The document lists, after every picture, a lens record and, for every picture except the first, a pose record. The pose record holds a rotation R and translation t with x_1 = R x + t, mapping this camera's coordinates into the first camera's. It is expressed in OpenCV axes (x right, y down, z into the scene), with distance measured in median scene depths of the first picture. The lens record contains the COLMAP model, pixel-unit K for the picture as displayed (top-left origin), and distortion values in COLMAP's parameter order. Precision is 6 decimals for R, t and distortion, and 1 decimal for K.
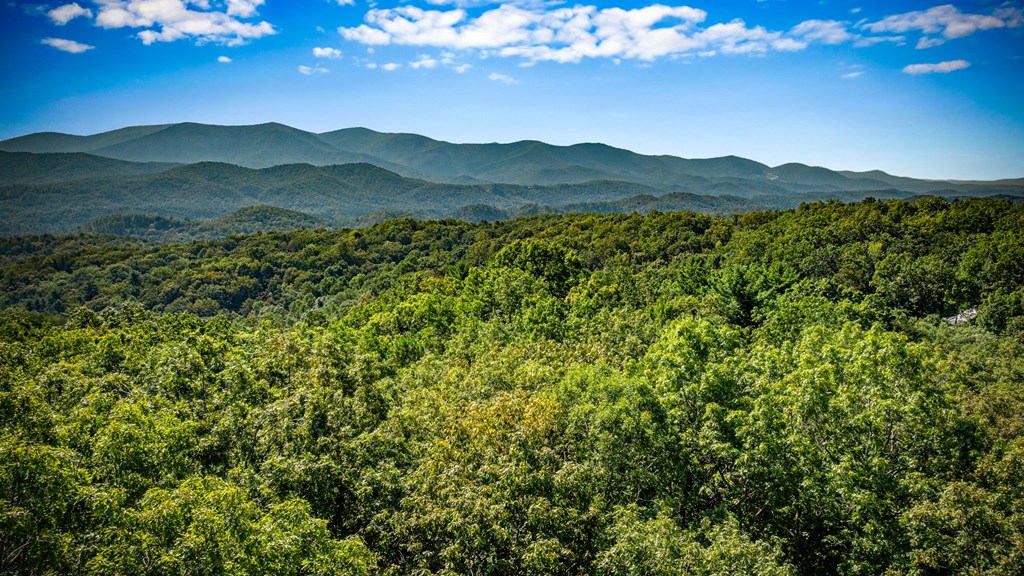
lens RADIAL K [[715.6, 0, 515.1], [0, 715.6, 286.3], [0, 0, 1]] dist [-0.023436, 0.004663]
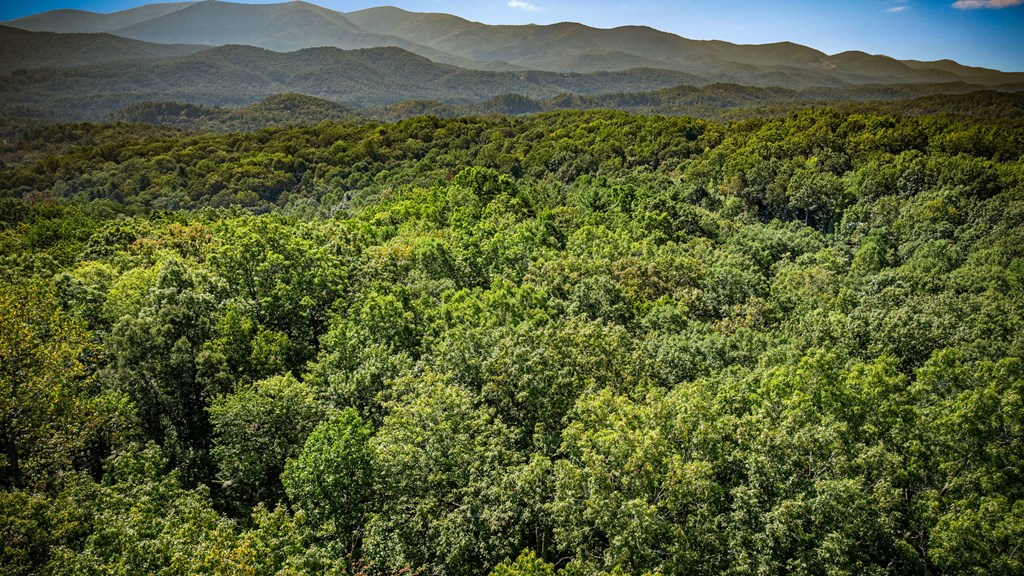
lens RADIAL K [[738.5, 0, 515.7], [0, 738.5, 285.2], [0, 0, 1]] dist [-0.024070, -0.000568]
pose [[0.998706, 0.024940, -0.044312, 0.028328], [-0.018345, 0.989489, 0.143443, -0.006547], [0.047424, -0.142444, 0.988666, -0.096563]]
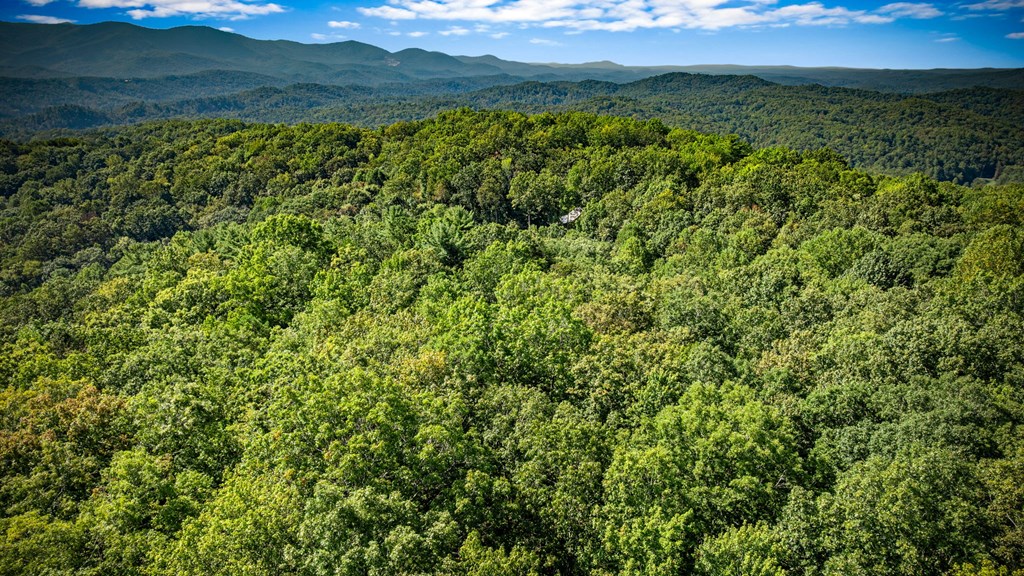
lens RADIAL K [[733.8, 0, 515.7], [0, 733.8, 287.4], [0, 0, 1]] dist [-0.050576, 0.050094]
pose [[0.877118, -0.145256, 0.457782, -0.034879], [0.076543, 0.983262, 0.165337, -0.018667], [-0.474137, -0.109980, 0.873555, -0.052717]]
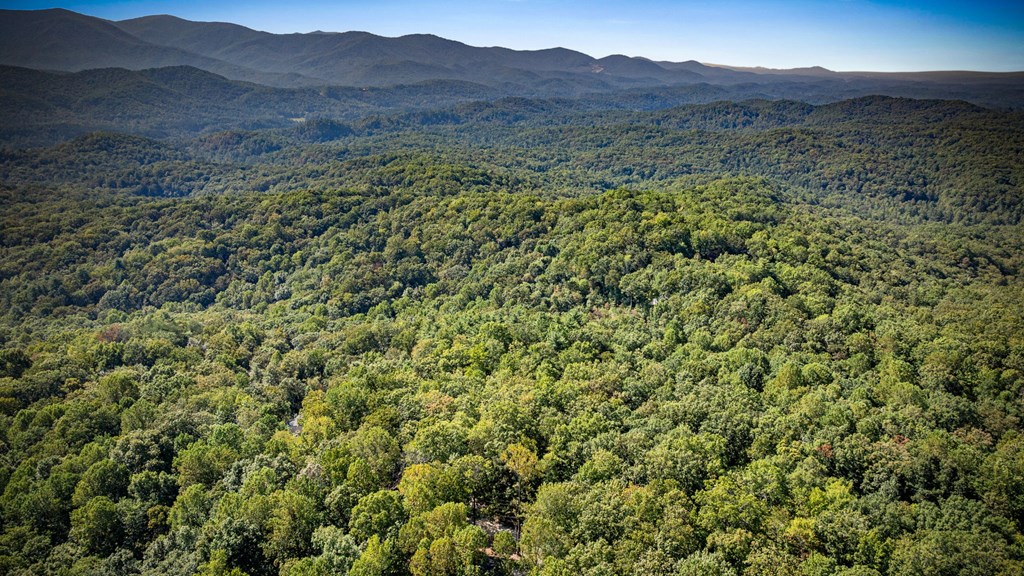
lens RADIAL K [[715.6, 0, 515.1], [0, 715.6, 286.3], [0, 0, 1]] dist [-0.023436, 0.004663]
pose [[0.973482, -0.067036, 0.218722, -0.085260], [0.033254, 0.987414, 0.154624, -0.108456], [-0.226335, -0.143250, 0.963458, -0.310429]]
